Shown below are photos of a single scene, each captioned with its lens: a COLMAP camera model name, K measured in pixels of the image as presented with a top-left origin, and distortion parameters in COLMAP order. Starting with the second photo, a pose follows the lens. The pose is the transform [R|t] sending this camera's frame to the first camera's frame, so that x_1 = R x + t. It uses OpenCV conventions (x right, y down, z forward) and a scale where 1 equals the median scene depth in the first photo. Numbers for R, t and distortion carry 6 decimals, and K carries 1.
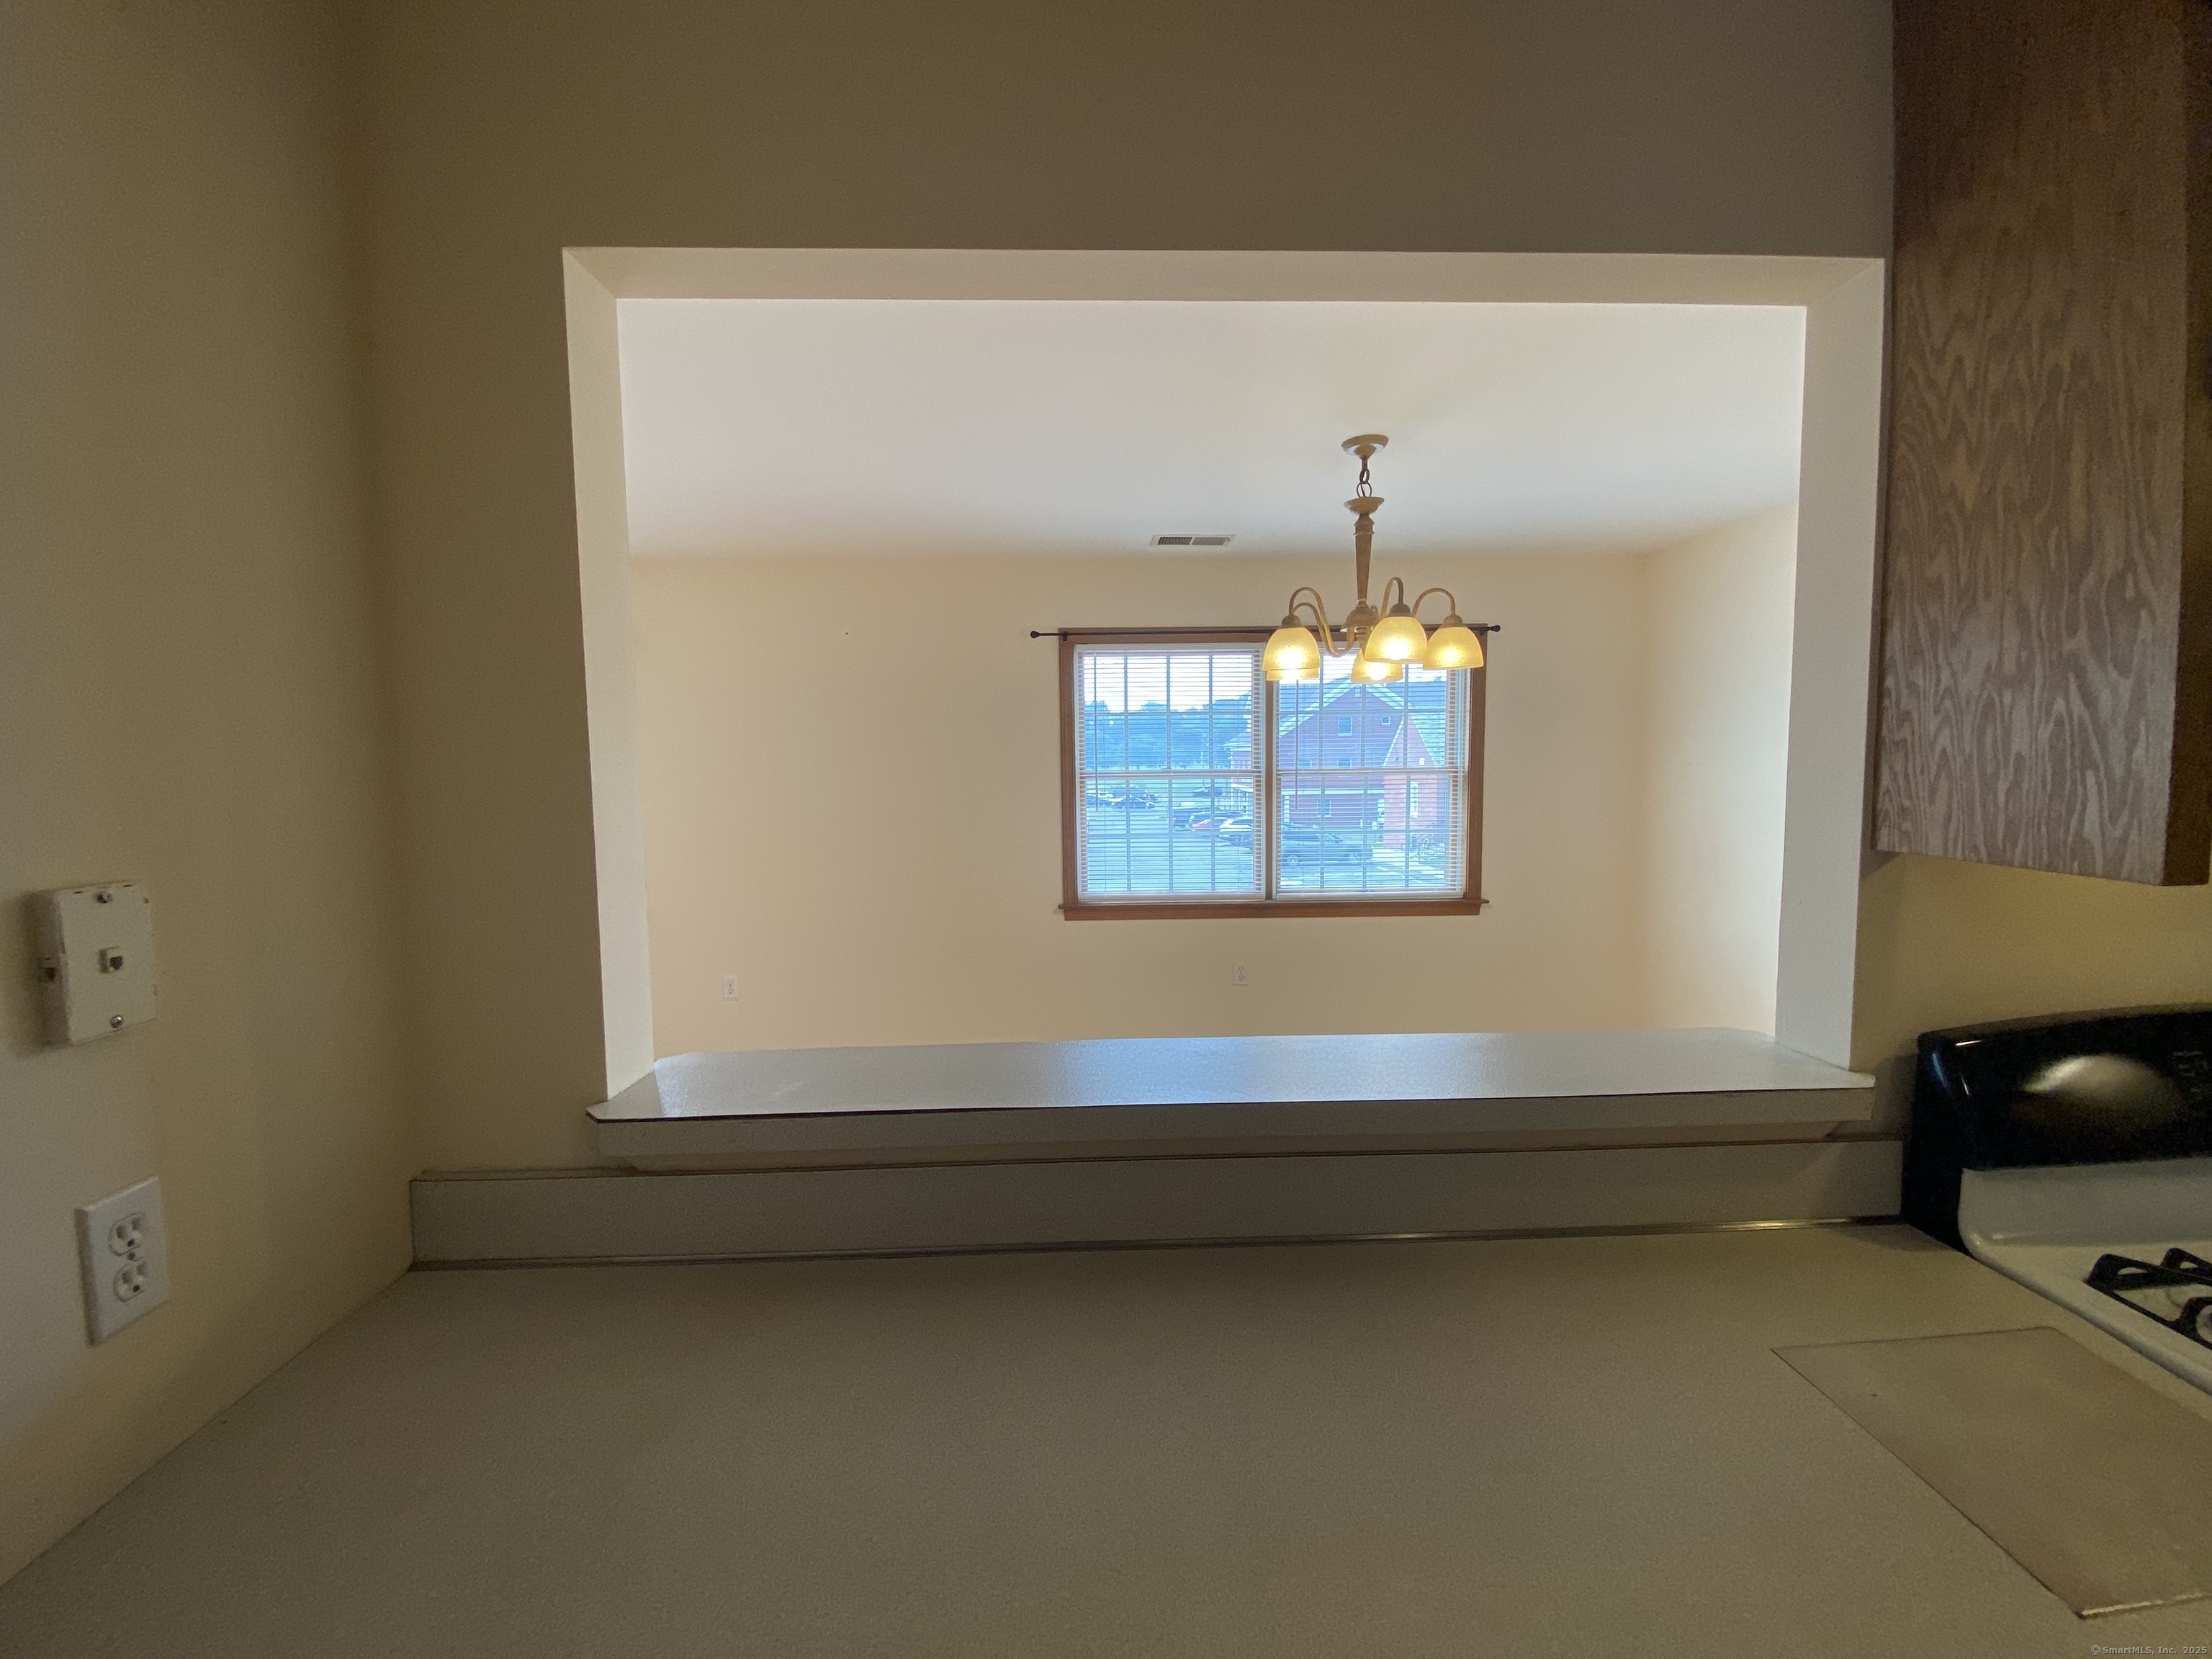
lens RADIAL K [[900.9, 0, 1106.0], [0, 900.9, 829.5], [0, 0, 1]] dist [0.023374, -0.021626]
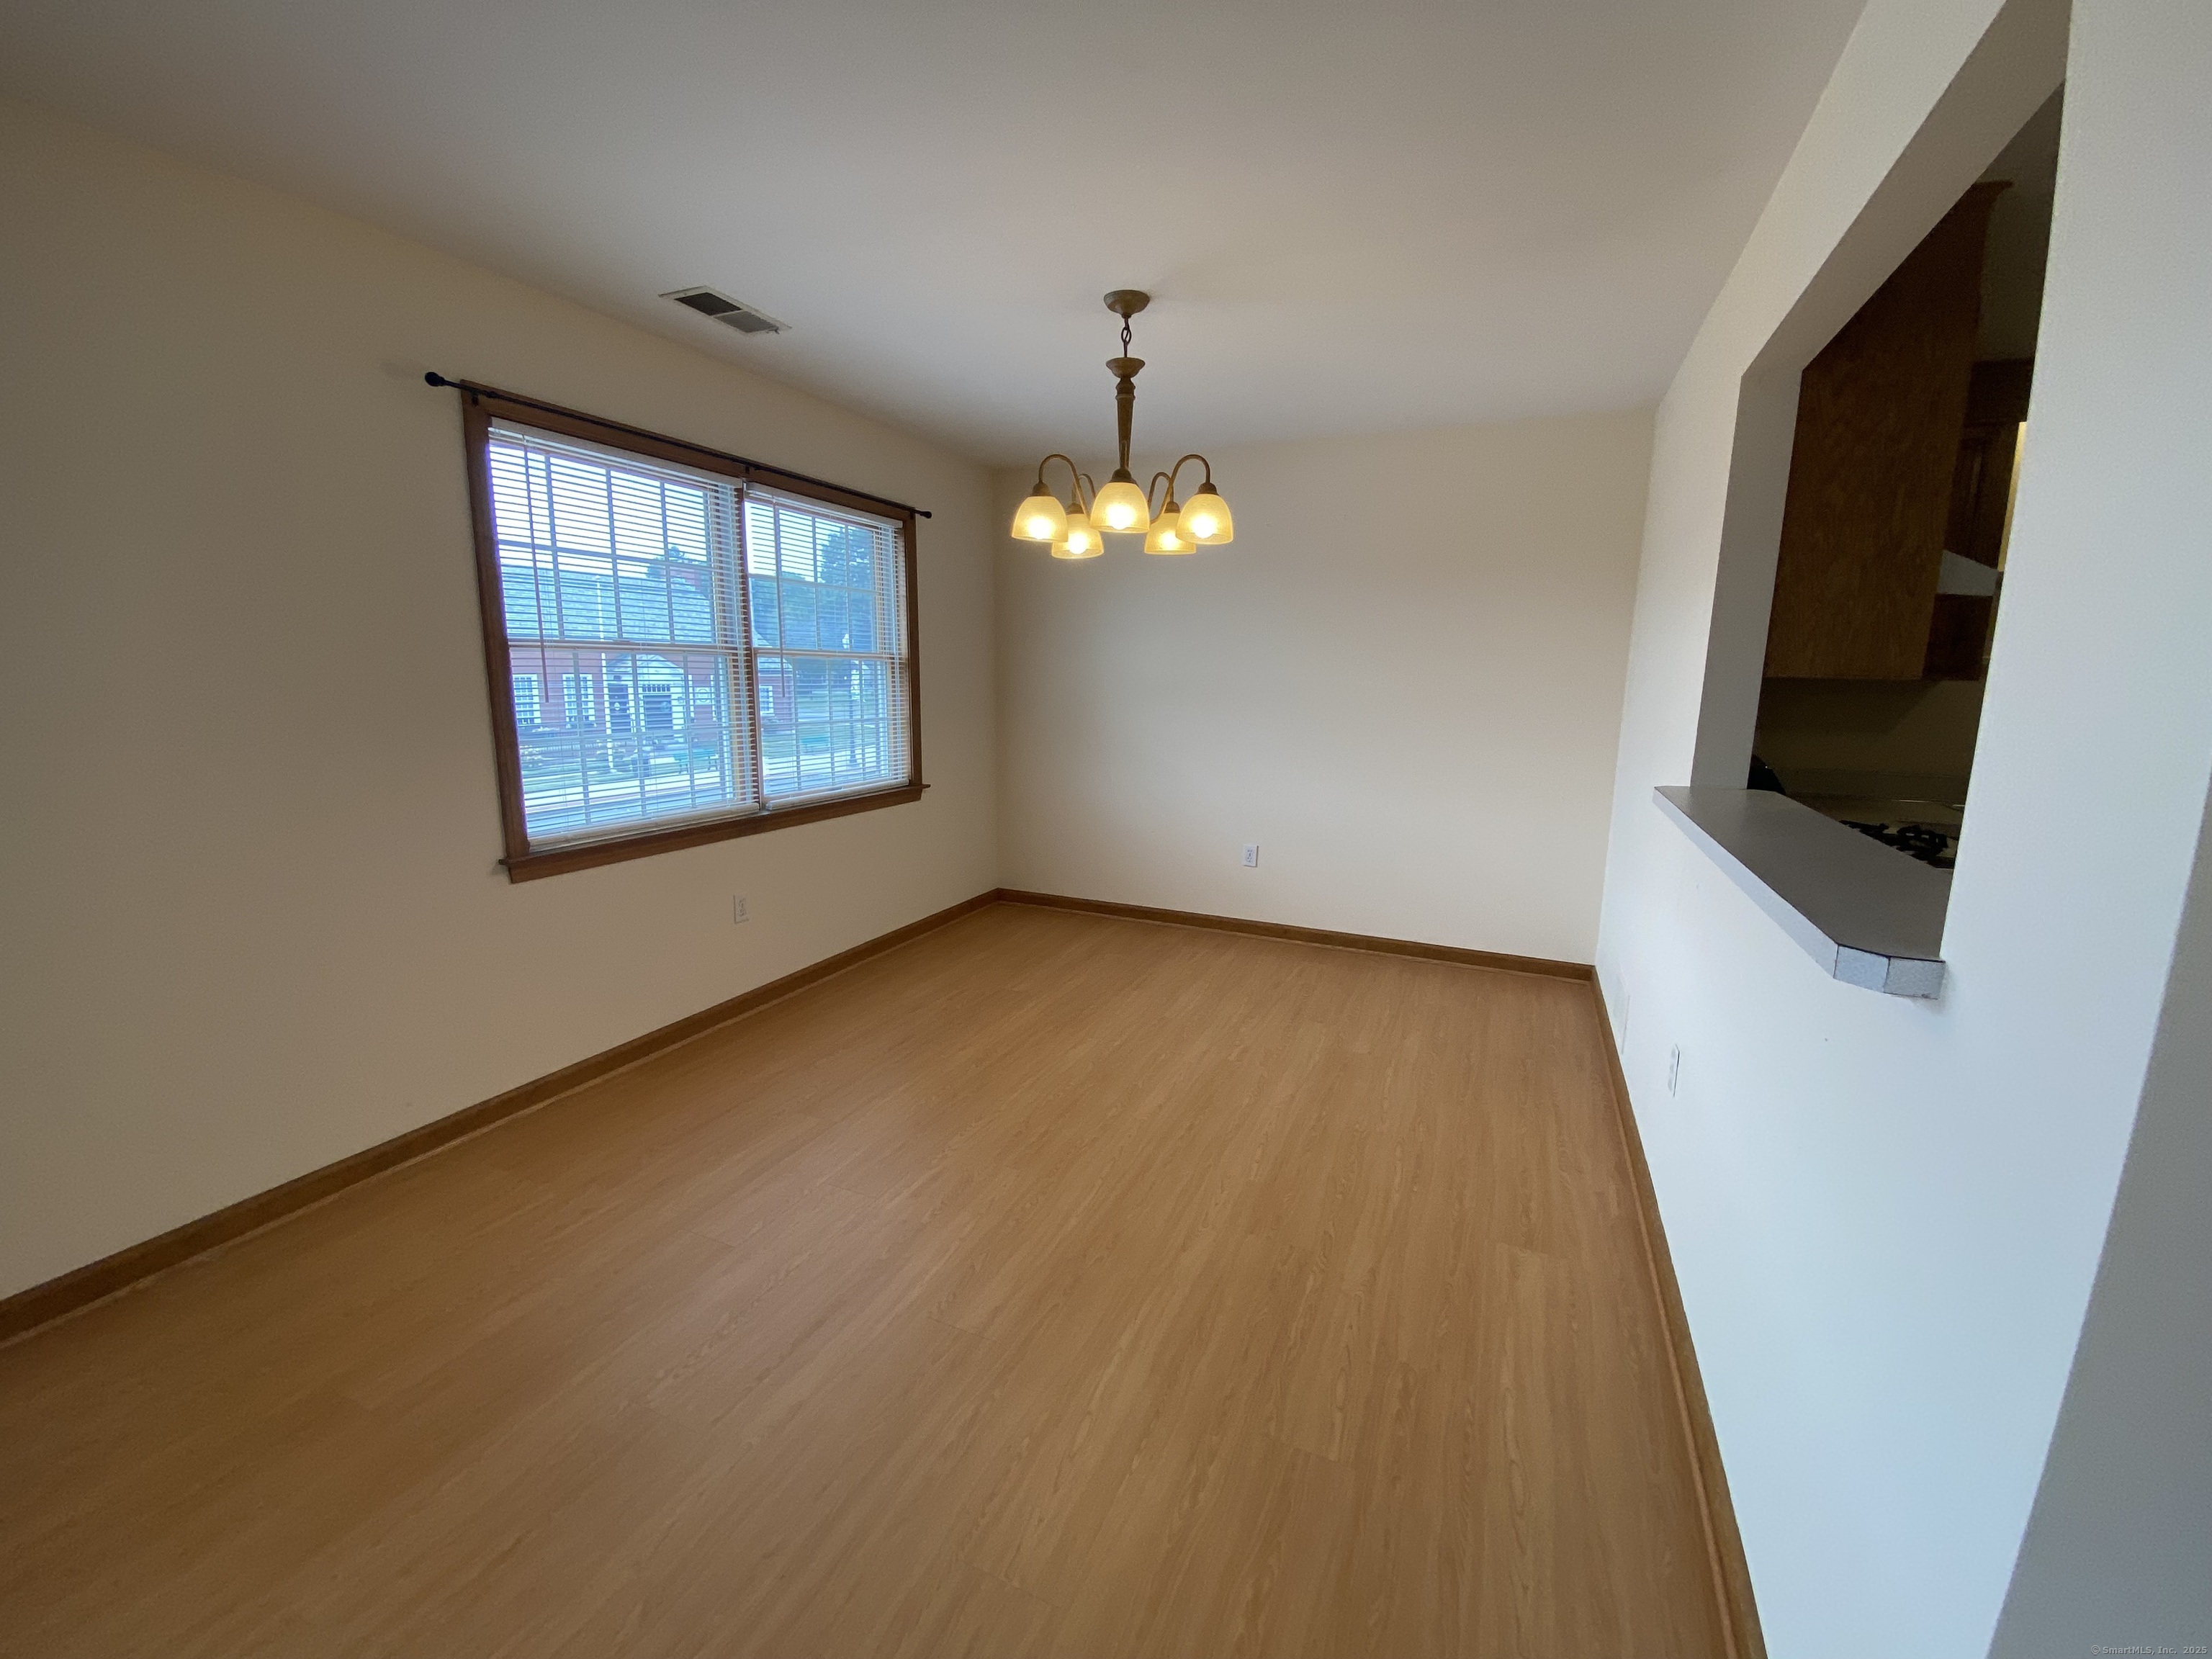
lens RADIAL K [[900.9, 0, 1106.0], [0, 900.9, 829.5], [0, 0, 1]] dist [0.023374, -0.021626]
pose [[0.430569, -0.136862, 0.892121, -1.733480], [0.050817, 0.990544, 0.127435, 0.028270], [-0.901126, -0.009535, 0.433452, 1.547694]]
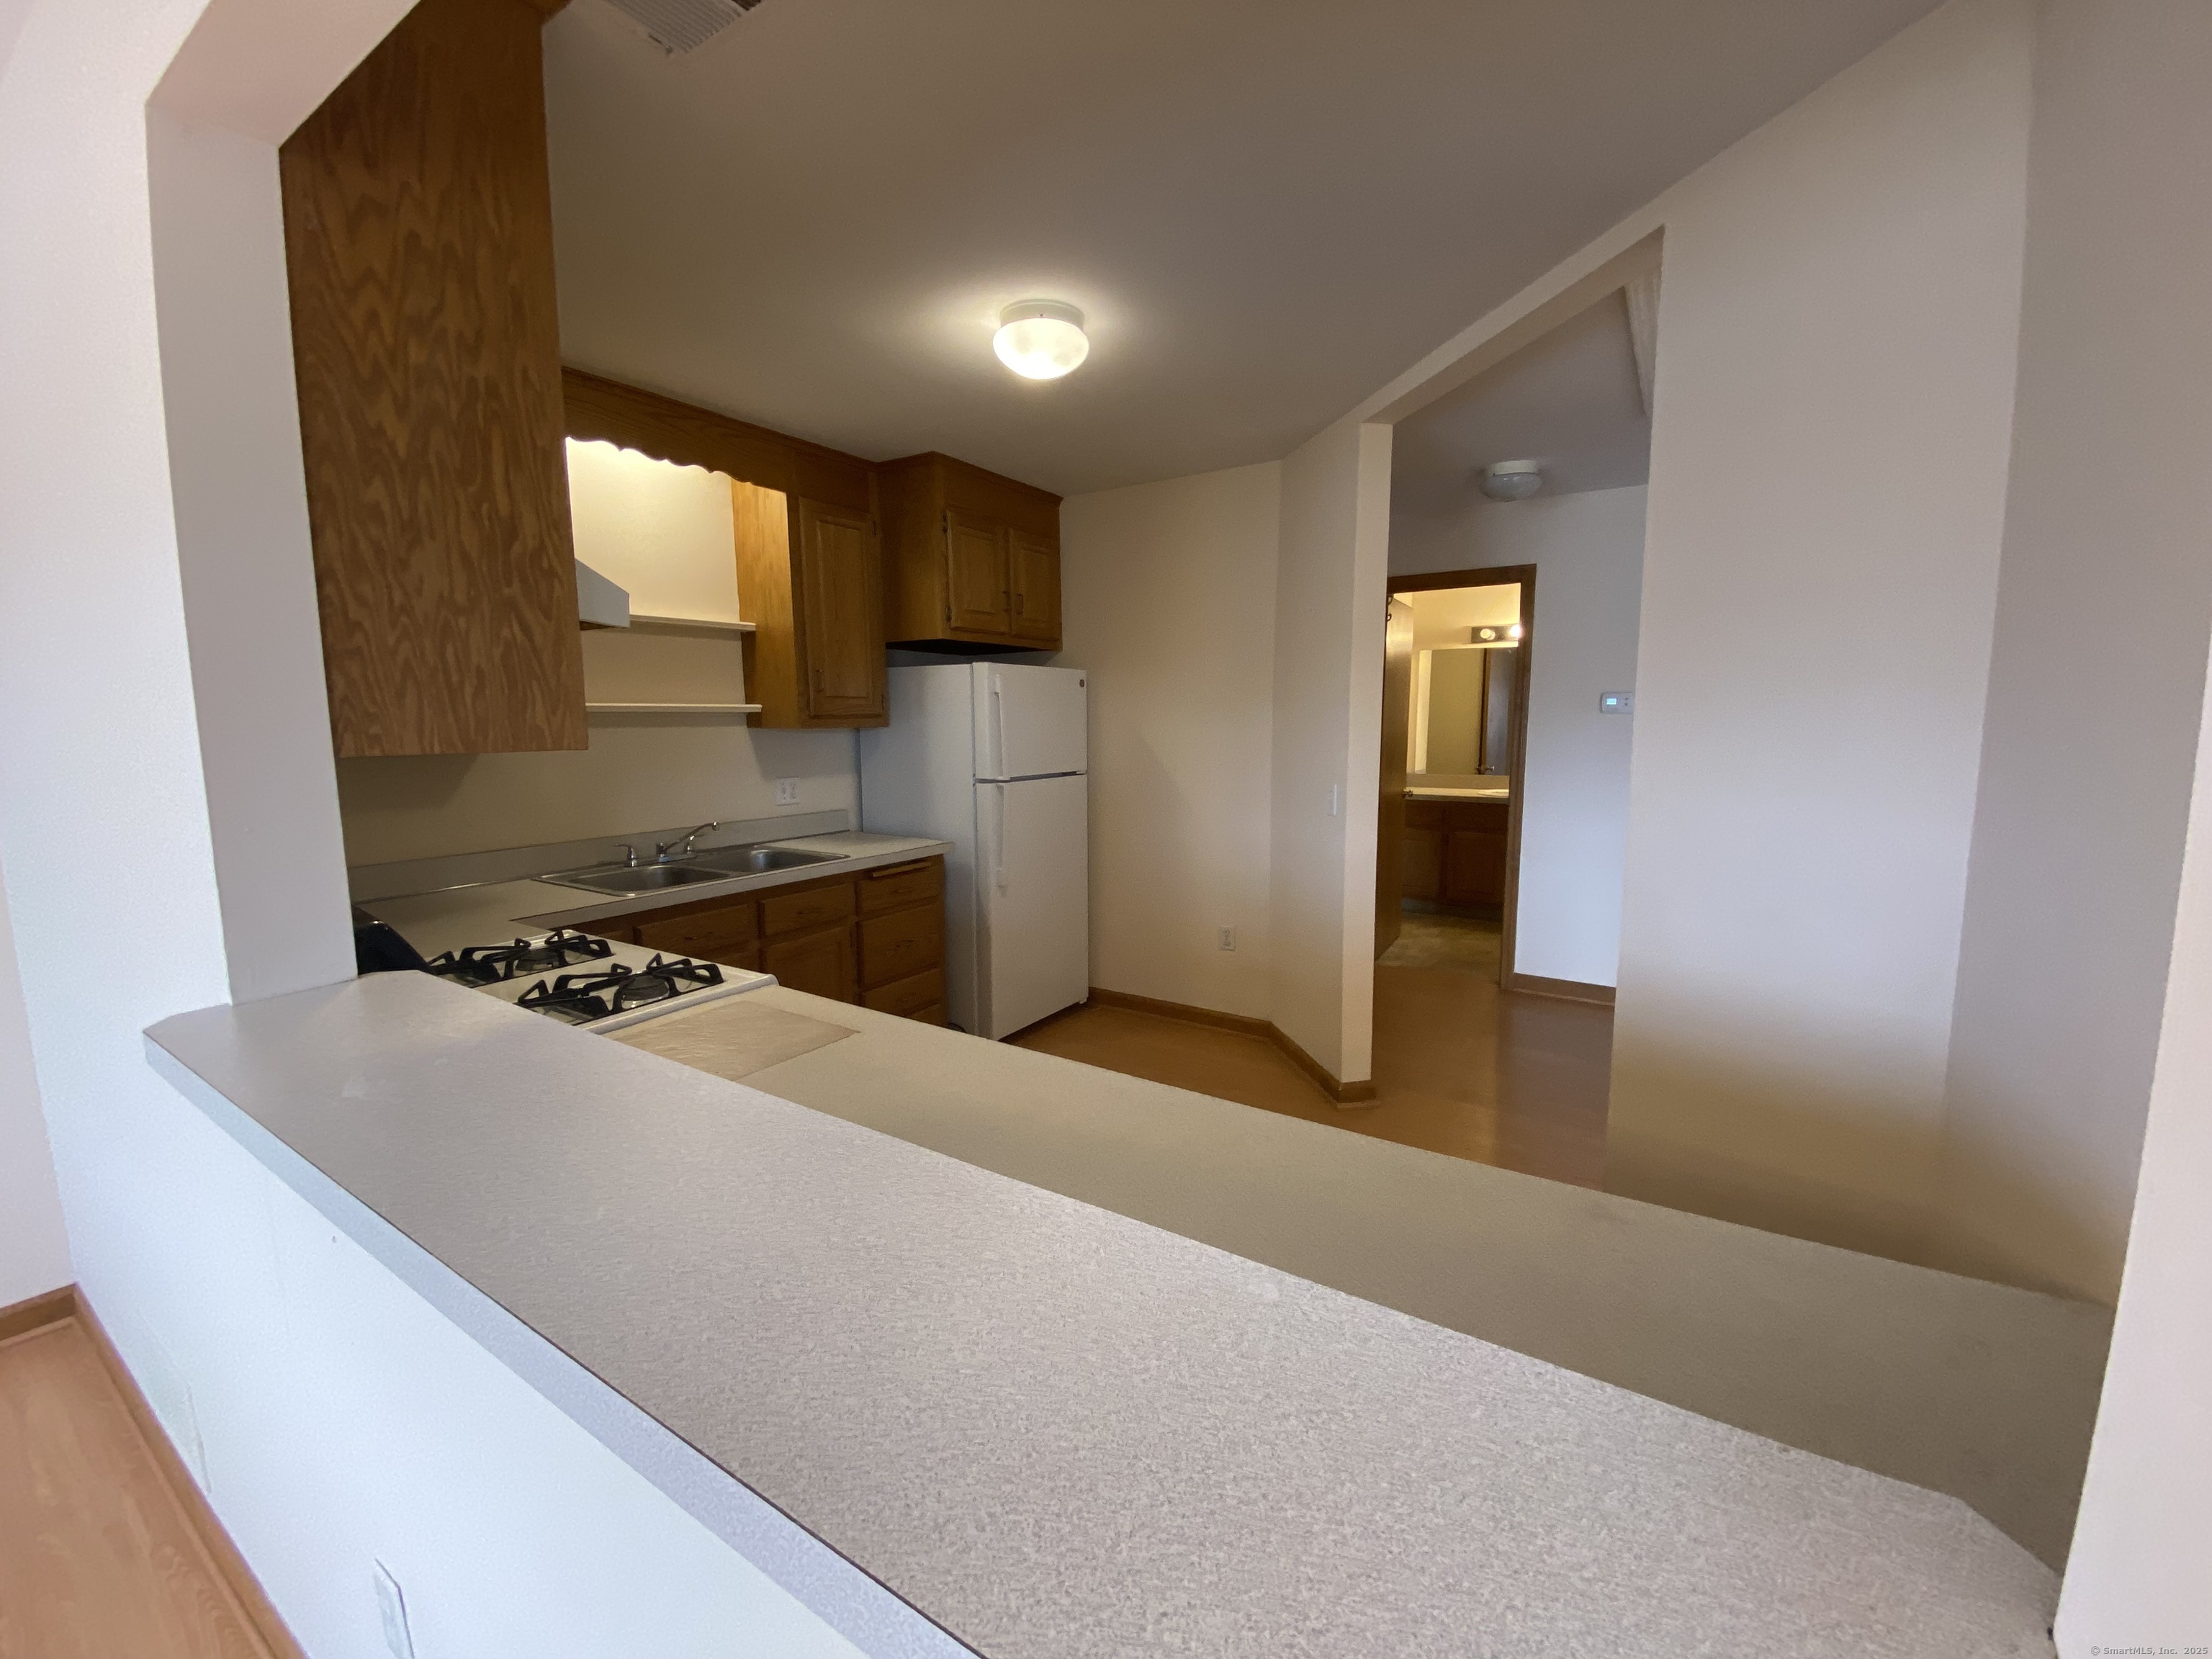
lens RADIAL K [[900.9, 0, 1106.0], [0, 900.9, 829.5], [0, 0, 1]] dist [0.023374, -0.021626]
pose [[-0.818414, -0.056269, 0.571868, -0.474433], [0.058643, 0.981819, 0.180533, -0.031909], [-0.571629, 0.181287, -0.800235, 1.434026]]
